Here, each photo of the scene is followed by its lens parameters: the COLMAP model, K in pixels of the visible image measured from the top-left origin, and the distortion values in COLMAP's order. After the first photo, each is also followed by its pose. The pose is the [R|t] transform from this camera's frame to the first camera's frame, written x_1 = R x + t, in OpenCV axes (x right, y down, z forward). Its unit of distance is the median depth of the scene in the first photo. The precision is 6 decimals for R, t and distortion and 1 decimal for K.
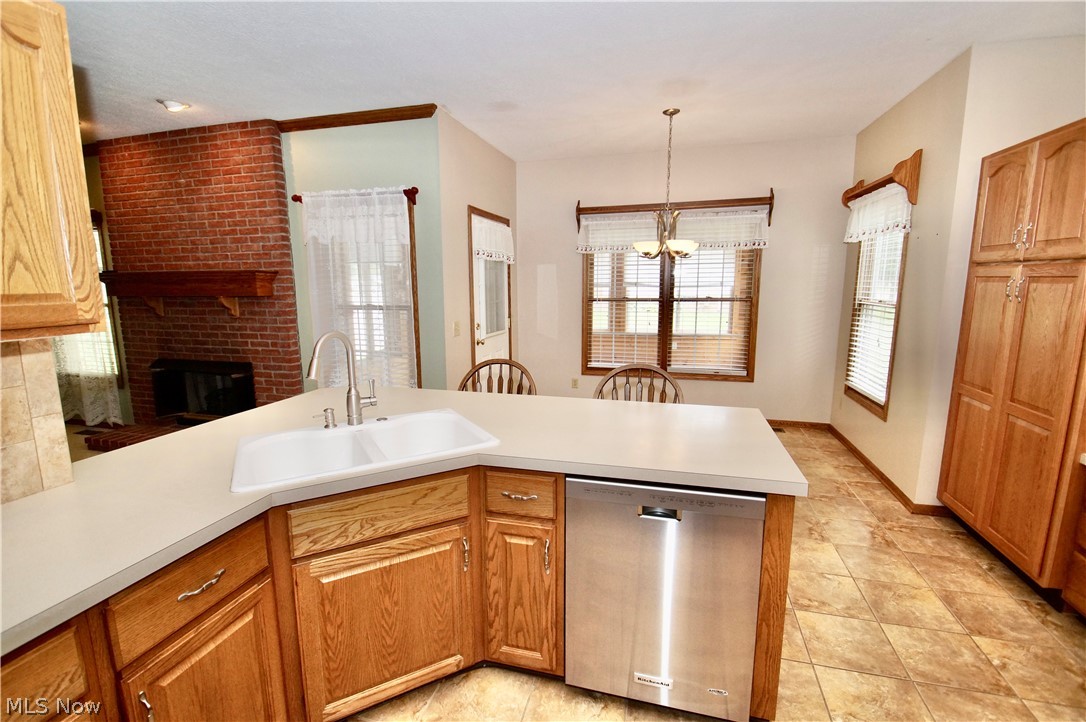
lens RADIAL K [[489.5, 0, 539.5], [0, 489.5, 363.7], [0, 0, 1]] dist [0.005519, -0.010496]
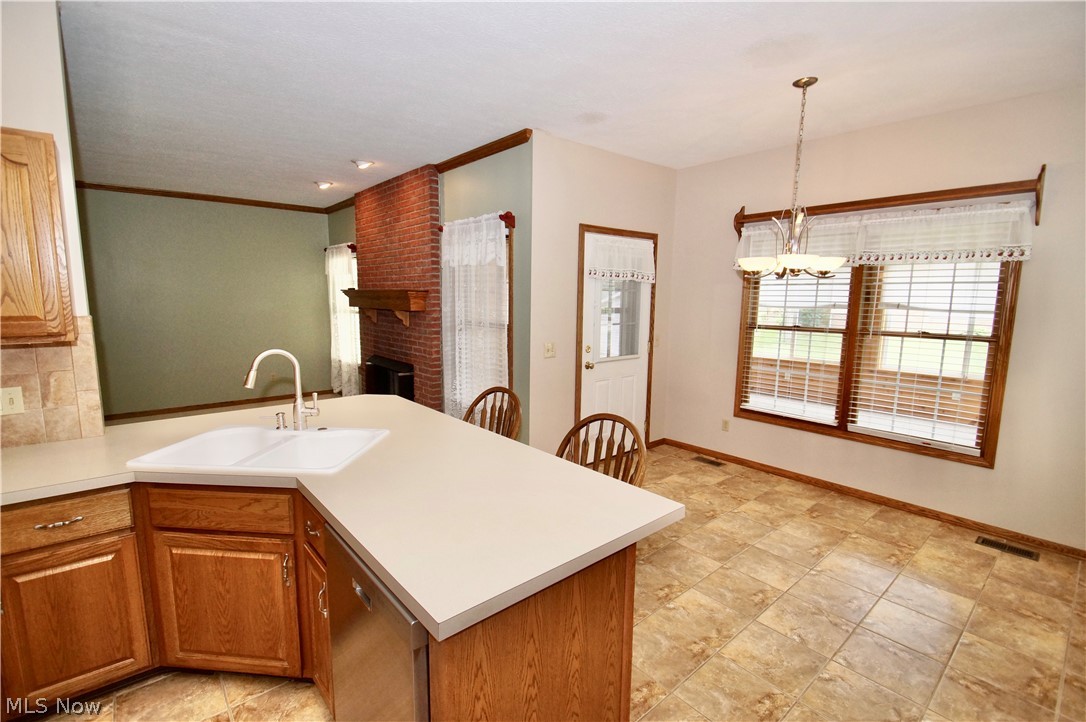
lens RADIAL K [[489.5, 0, 534.2], [0, 489.5, 363.1], [0, 0, 1]] dist [0.005519, -0.010496]
pose [[0.826084, 0.092289, -0.555938, 0.349237], [-0.106270, 0.994312, 0.007152, -0.049165], [0.553436, 0.053171, 0.831193, 0.165117]]
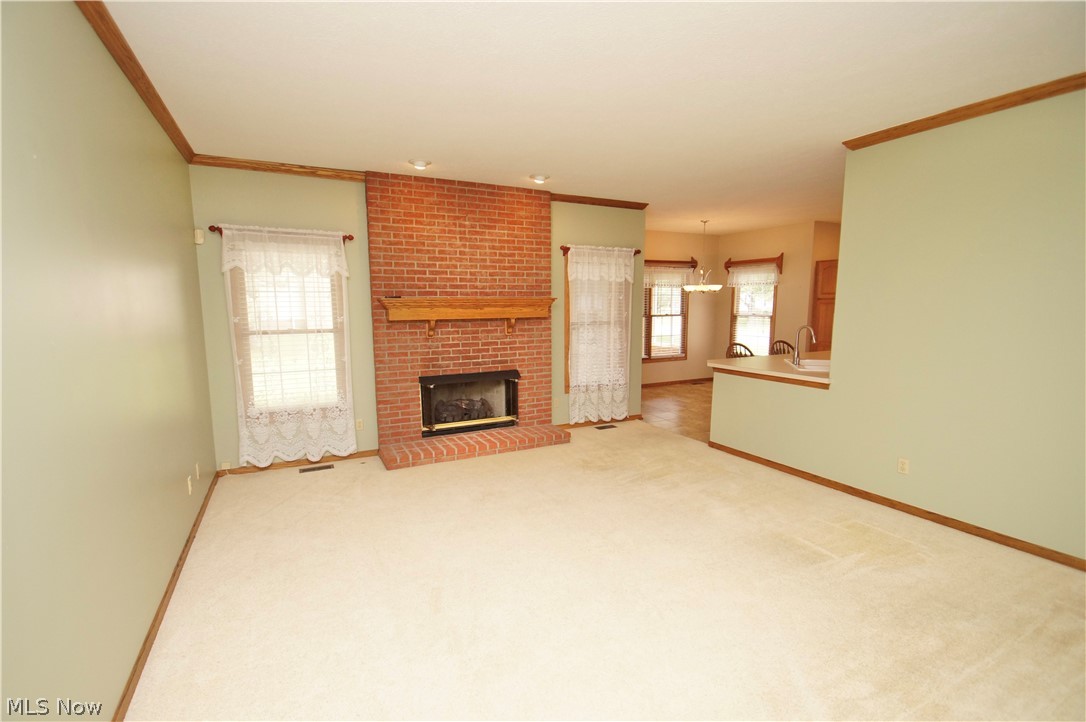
lens RADIAL K [[489.5, 0, 541.8], [0, 489.5, 353.9], [0, 0, 1]] dist [0.005519, -0.010496]
pose [[0.735178, -0.069349, 0.674318, -1.464881], [0.109024, 0.993900, -0.016647, -0.014710], [-0.669050, 0.085755, 0.738254, 0.018614]]
